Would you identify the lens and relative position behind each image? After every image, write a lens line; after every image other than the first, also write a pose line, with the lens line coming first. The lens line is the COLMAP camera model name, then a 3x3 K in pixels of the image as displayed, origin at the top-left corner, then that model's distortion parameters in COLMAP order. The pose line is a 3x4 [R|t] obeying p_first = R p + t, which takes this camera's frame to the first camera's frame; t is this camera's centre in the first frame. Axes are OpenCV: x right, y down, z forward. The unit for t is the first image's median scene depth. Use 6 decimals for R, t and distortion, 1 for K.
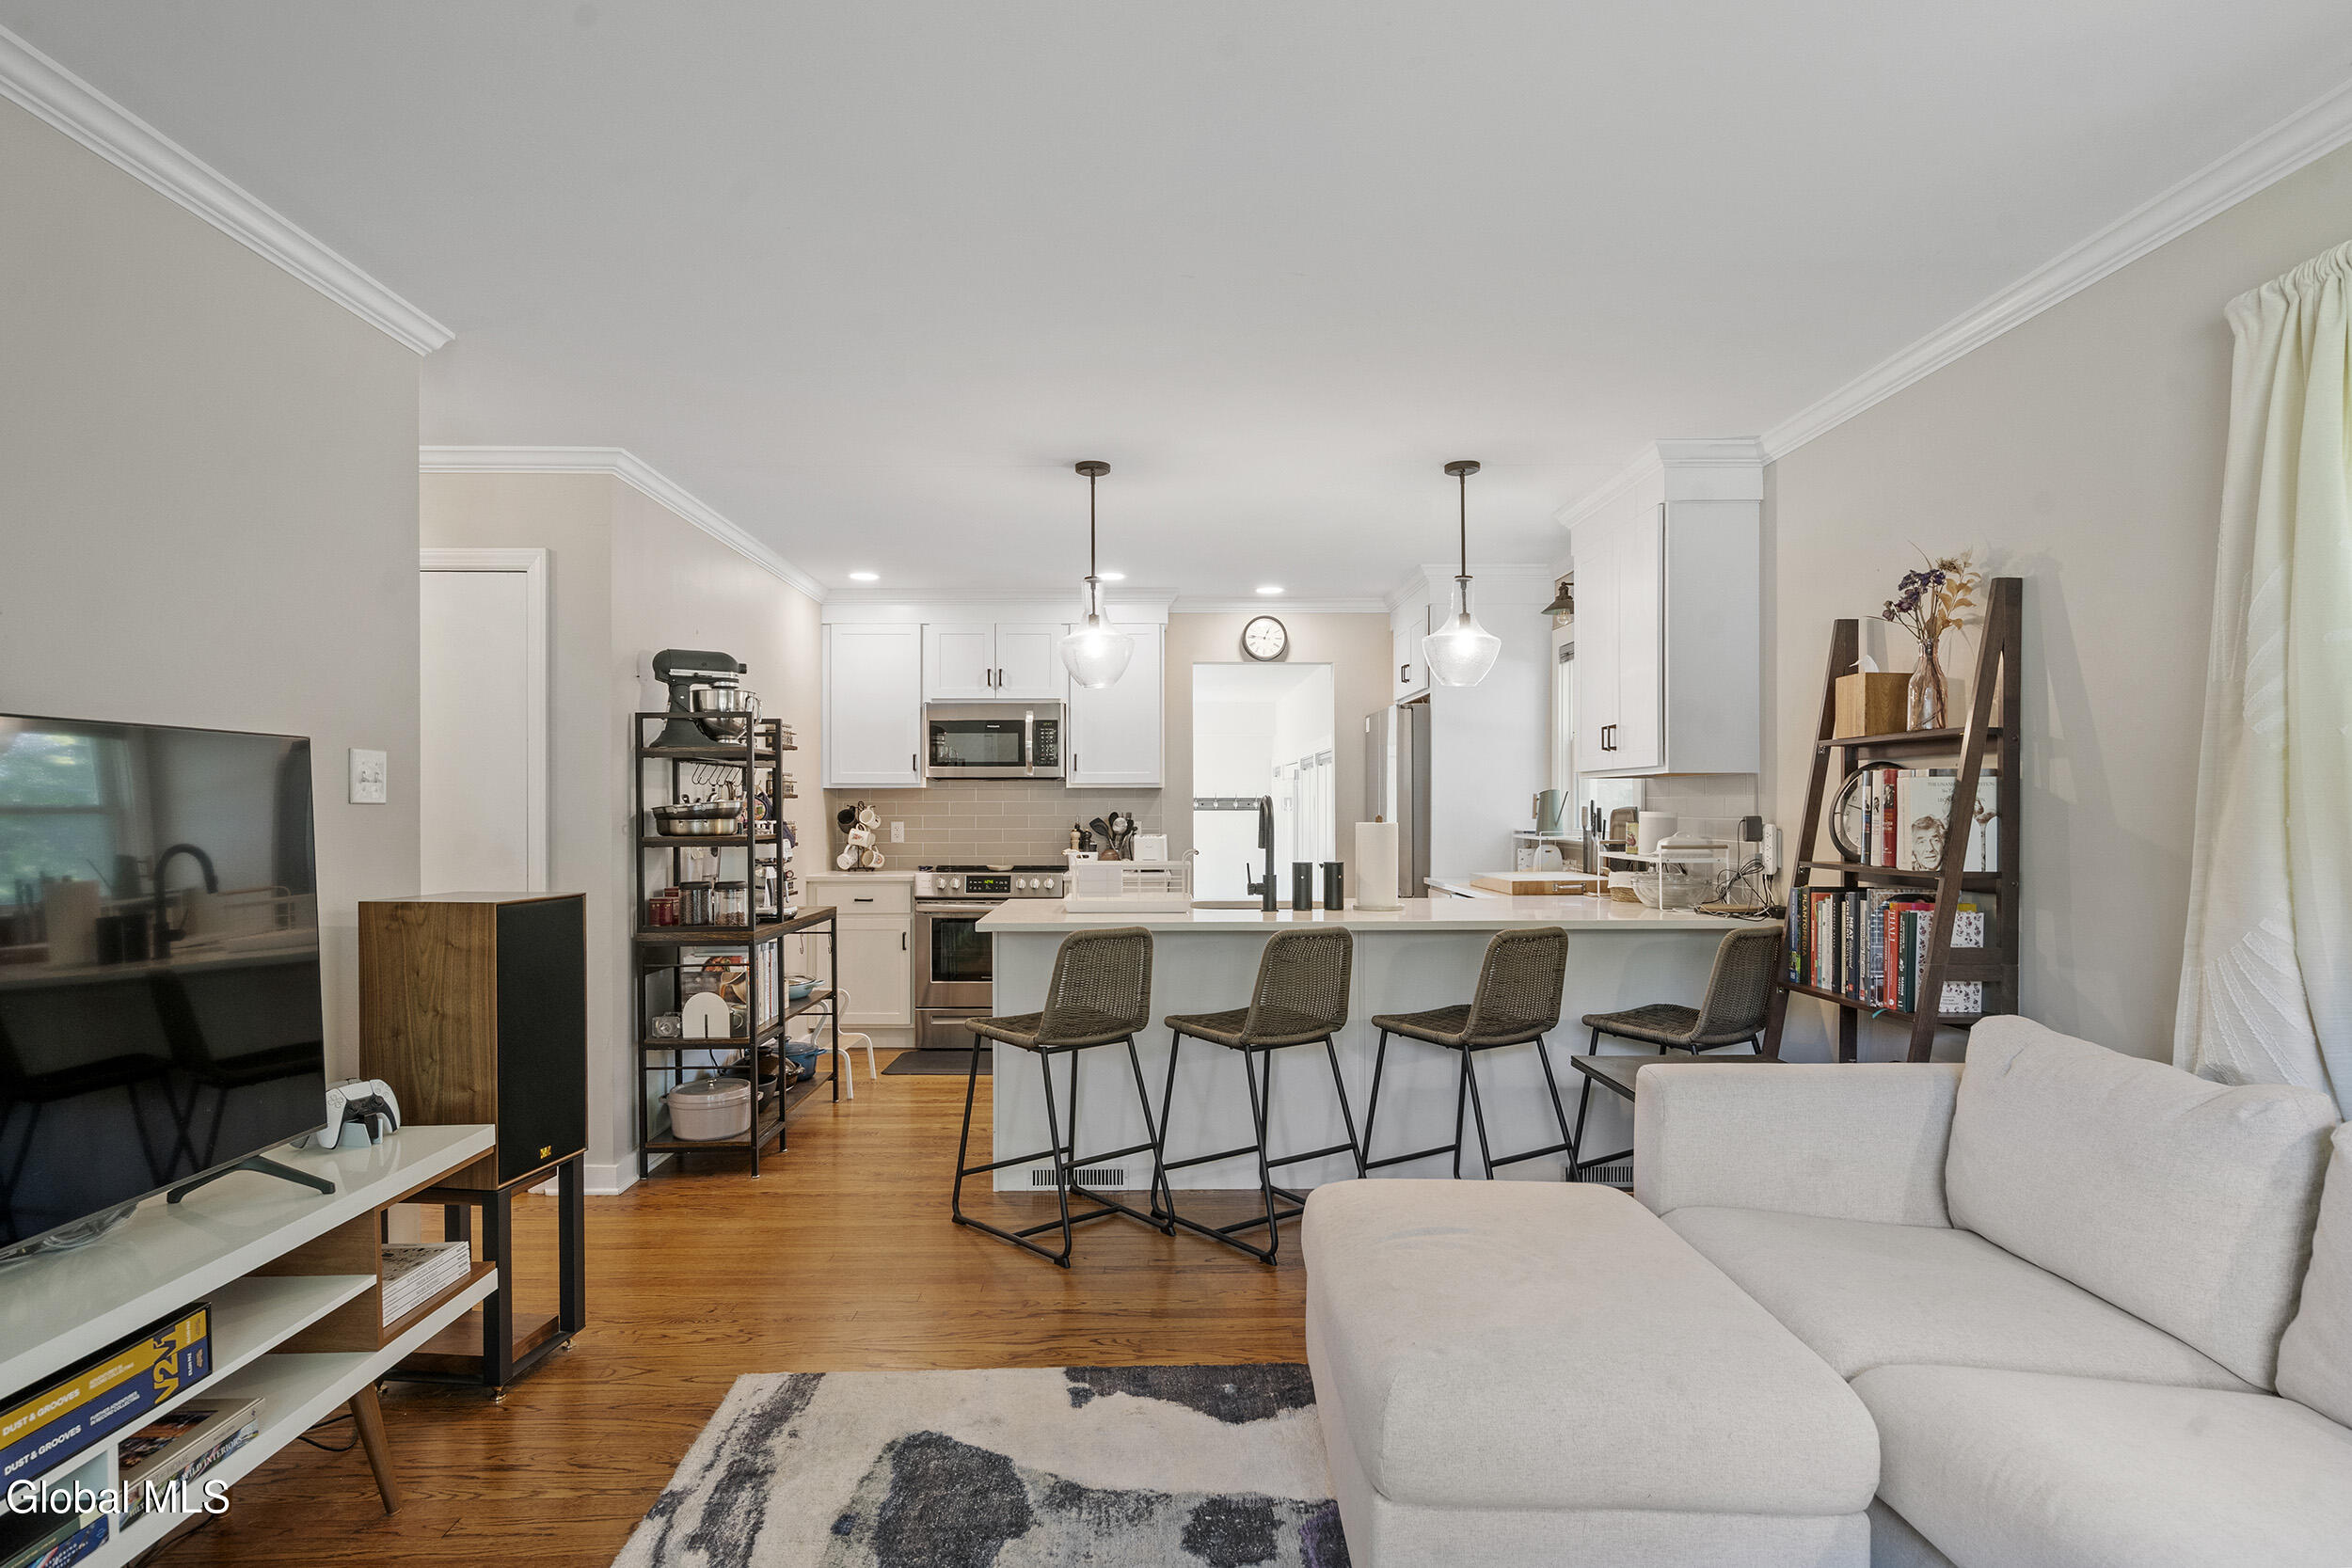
lens RADIAL K [[1218.0, 0, 1167.2], [0, 1218.0, 799.7], [0, 0, 1]] dist [0.006024, 0.000637]
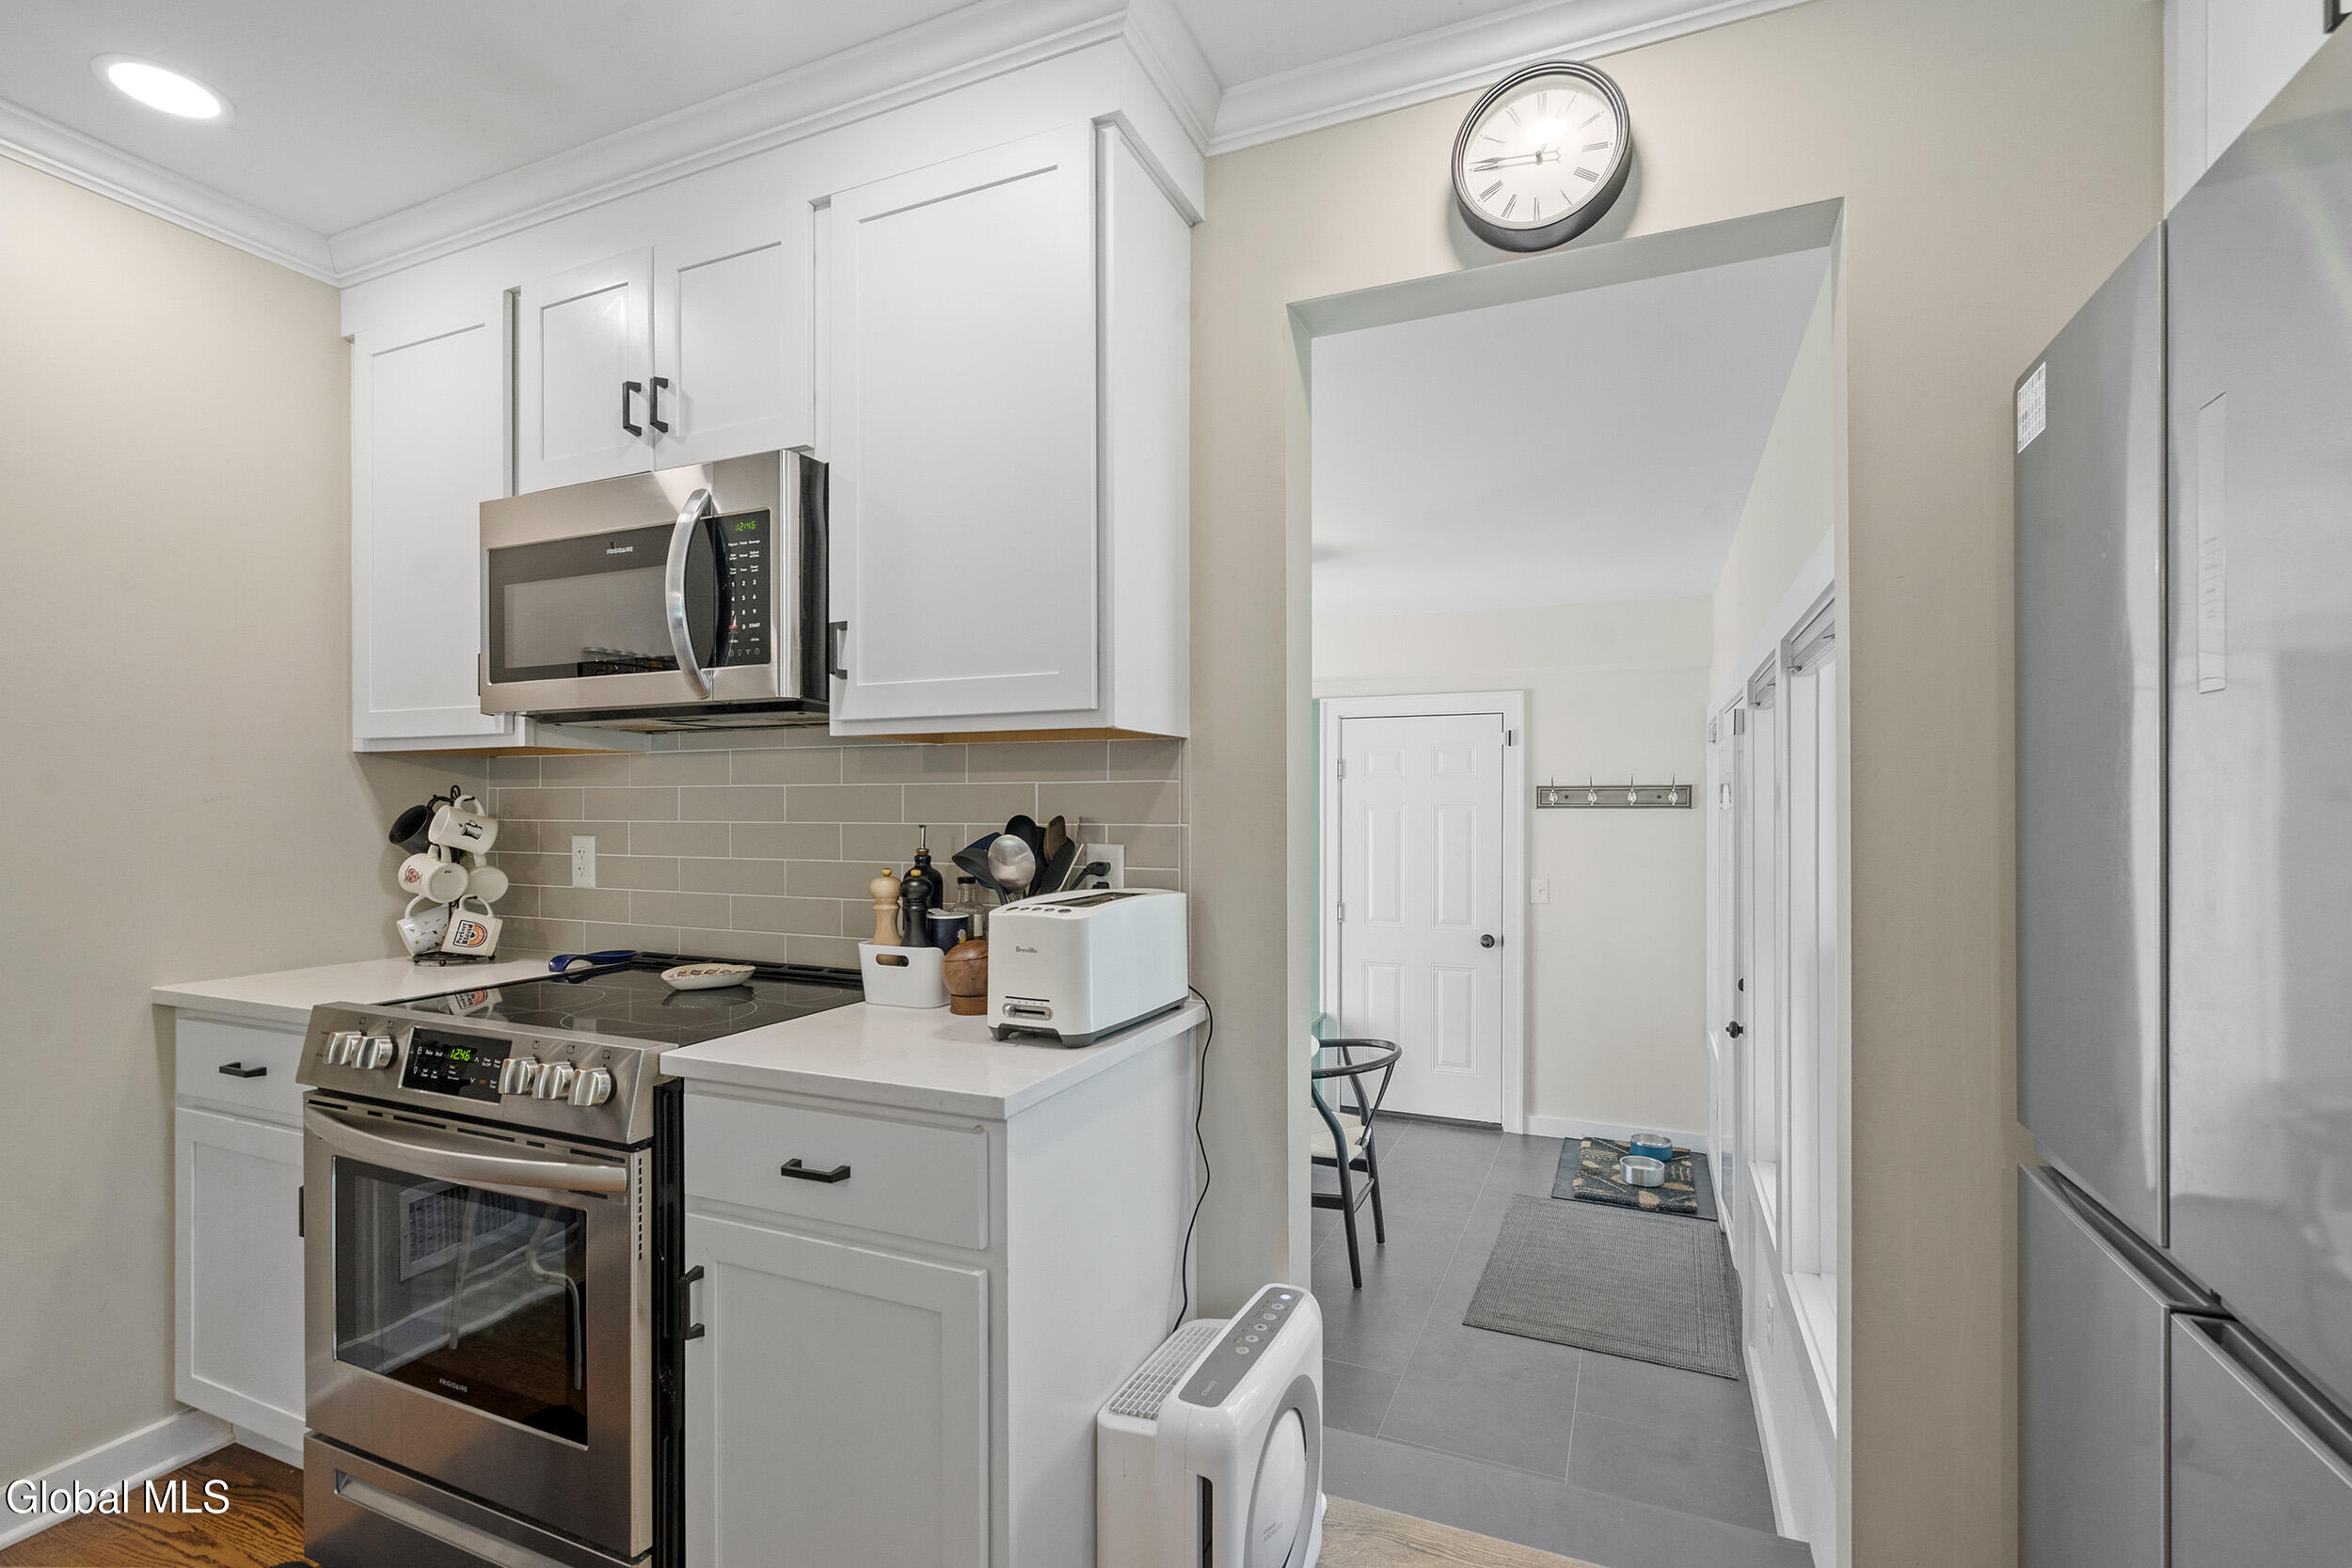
lens RADIAL K [[1080.3, 0, 1175.0], [0, 1080.3, 796.5], [0, 0, 1]] dist [0.001846, 0.000906]
pose [[0.907493, 0.001893, -0.420064, 0.110670], [-0.002493, 0.999997, -0.000881, 0.005190], [0.420060, 0.001847, 0.907494, 0.782591]]
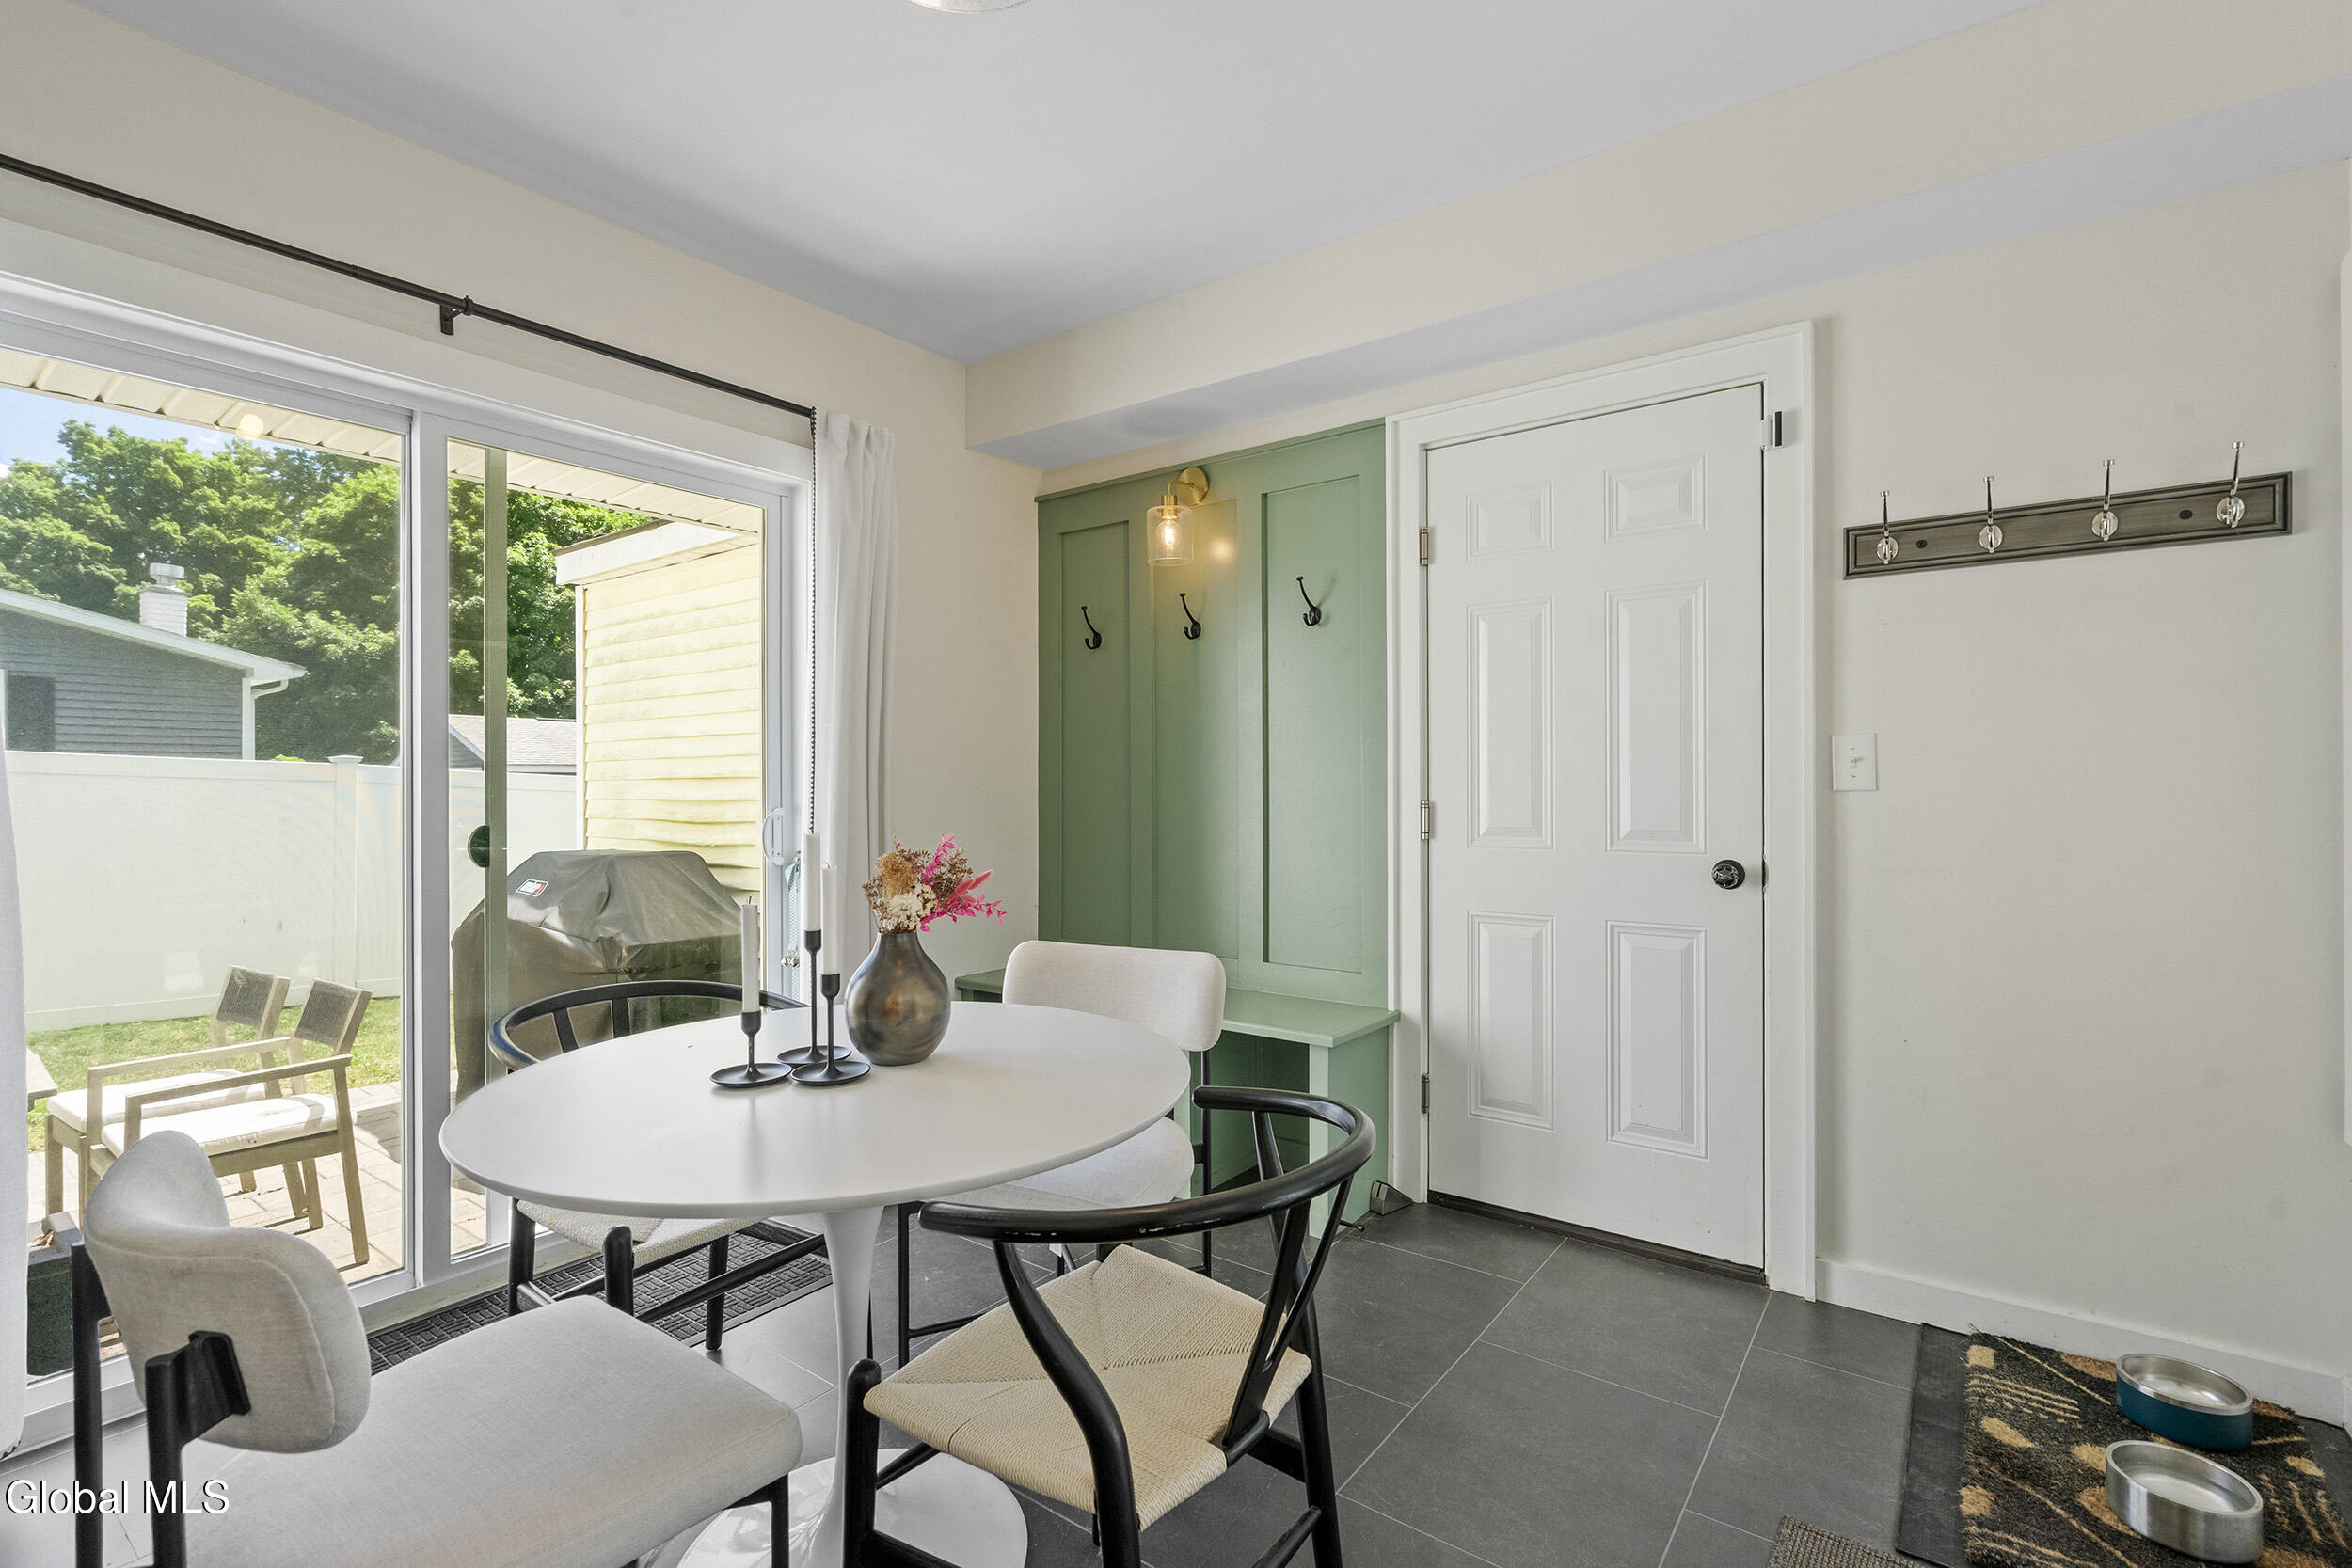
lens RADIAL K [[1080.3, 0, 1164.0], [0, 1080.3, 778.1], [0, 0, 1]] dist [0.001846, 0.000906]
pose [[0.781905, -0.001458, -0.623396, 0.085242], [0.003287, 0.999993, 0.001783, 0.045067], [0.623389, -0.003443, 0.781904, 1.011133]]
